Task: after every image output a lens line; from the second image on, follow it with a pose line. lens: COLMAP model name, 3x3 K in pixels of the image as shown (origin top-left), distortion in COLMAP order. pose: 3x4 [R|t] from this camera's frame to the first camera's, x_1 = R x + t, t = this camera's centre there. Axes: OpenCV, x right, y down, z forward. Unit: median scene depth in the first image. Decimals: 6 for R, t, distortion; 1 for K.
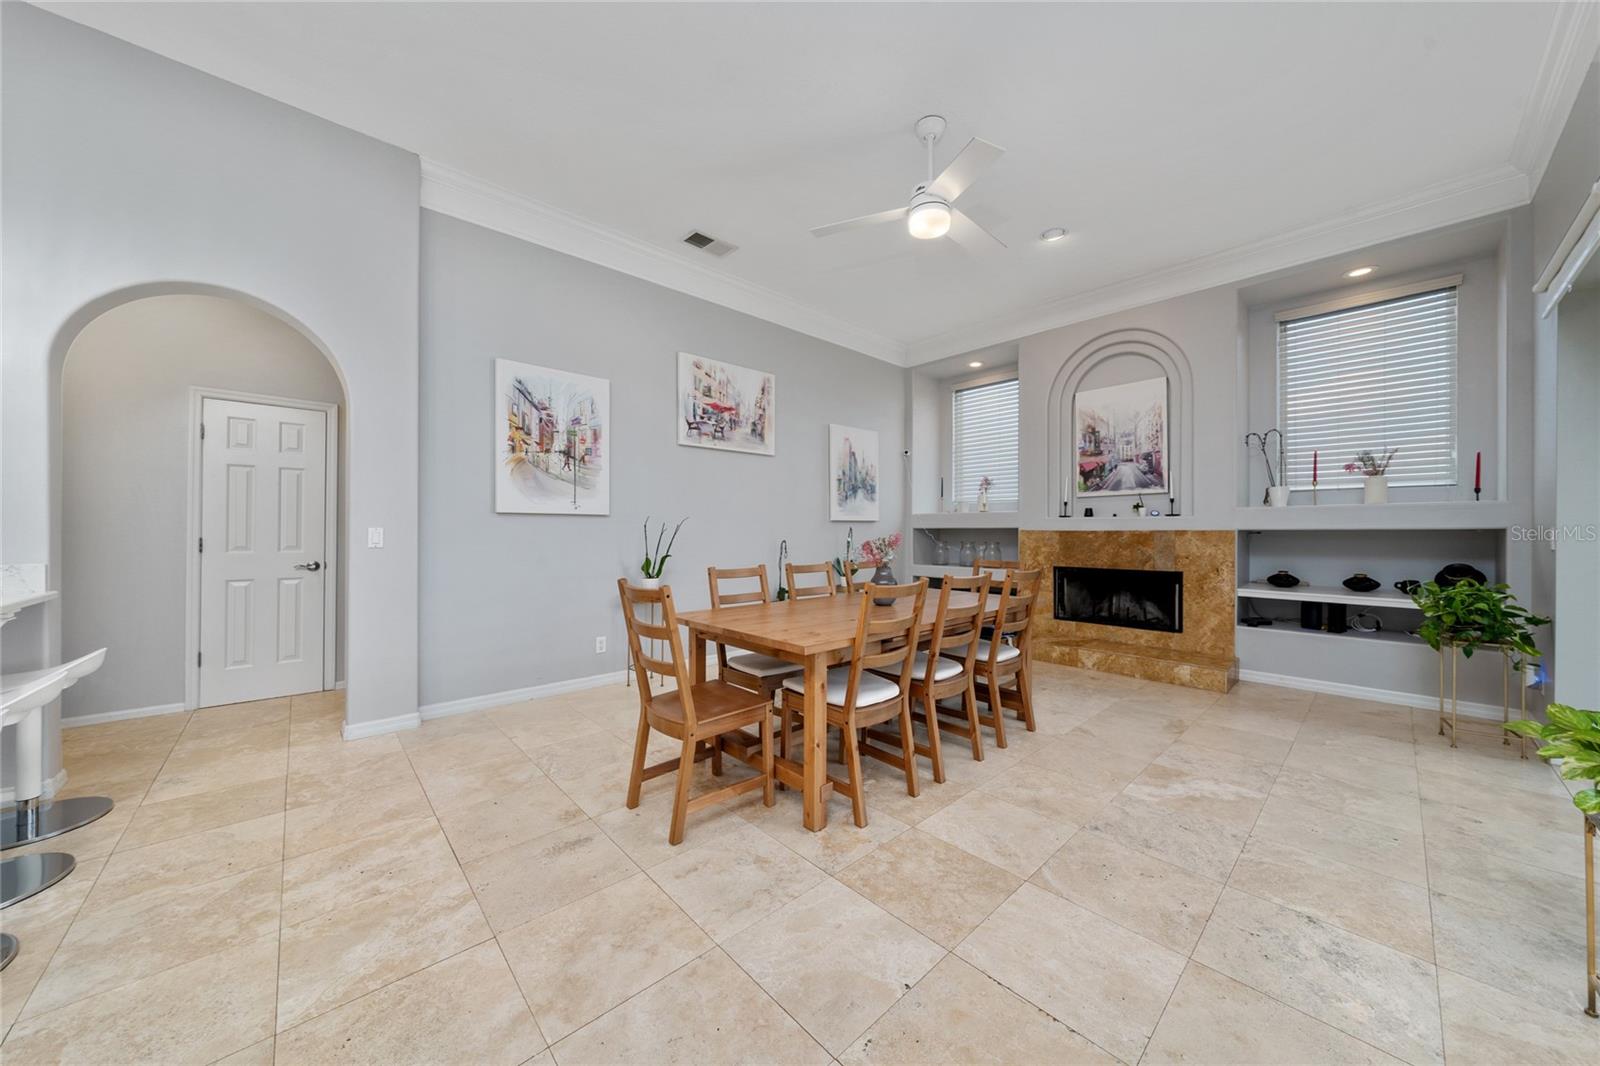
lens RADIAL K [[547.0, 0, 793.9], [0, 547.0, 530.5], [0, 0, 1]] dist [-0.002177, -0.000090]
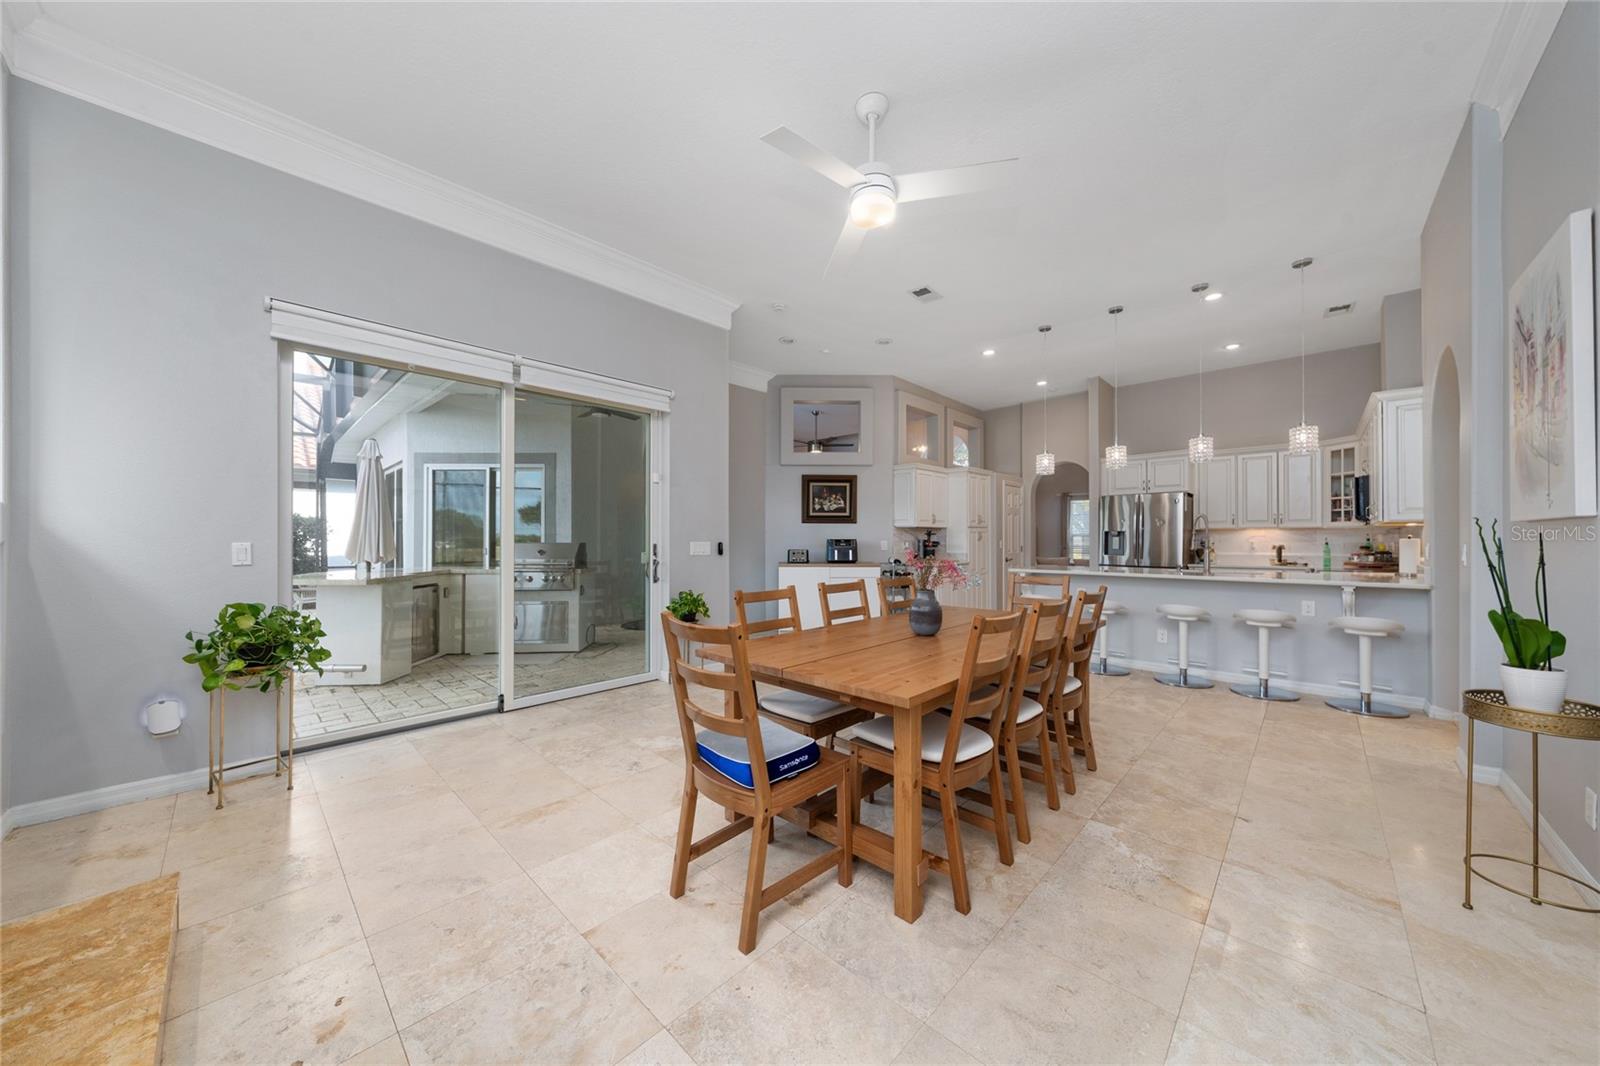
lens RADIAL K [[547.0, 0, 793.5], [0, 547.0, 537.3], [0, 0, 1]] dist [-0.002177, -0.000090]
pose [[-0.997644, -0.002201, -0.068563, 0.521094], [-0.001795, 0.999980, -0.005982, -0.011396], [0.068575, -0.005845, -0.997629, 2.240945]]
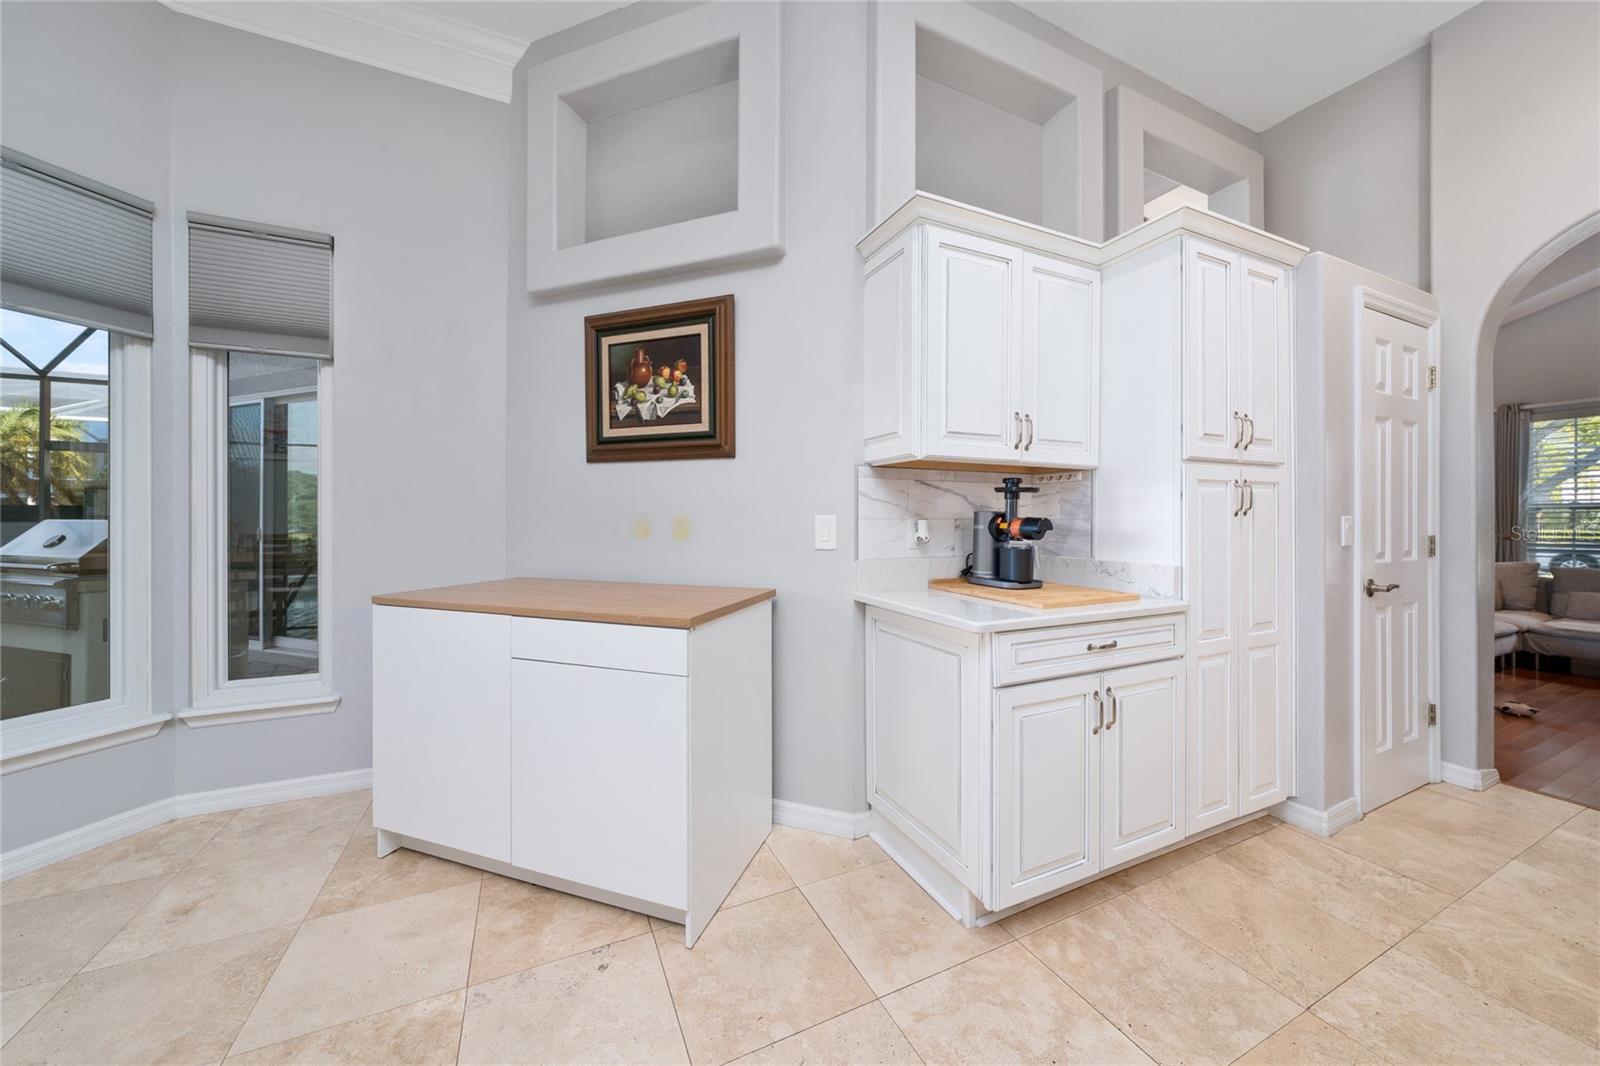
lens RADIAL K [[547.0, 0, 798.8], [0, 547.0, 524.7], [0, 0, 1]] dist [-0.002177, -0.000090]
pose [[-0.956452, -0.003927, 0.291862, -0.330636], [-0.003461, 0.999992, 0.002112, 0.001373], [-0.291868, 0.001010, -0.956458, 0.239804]]
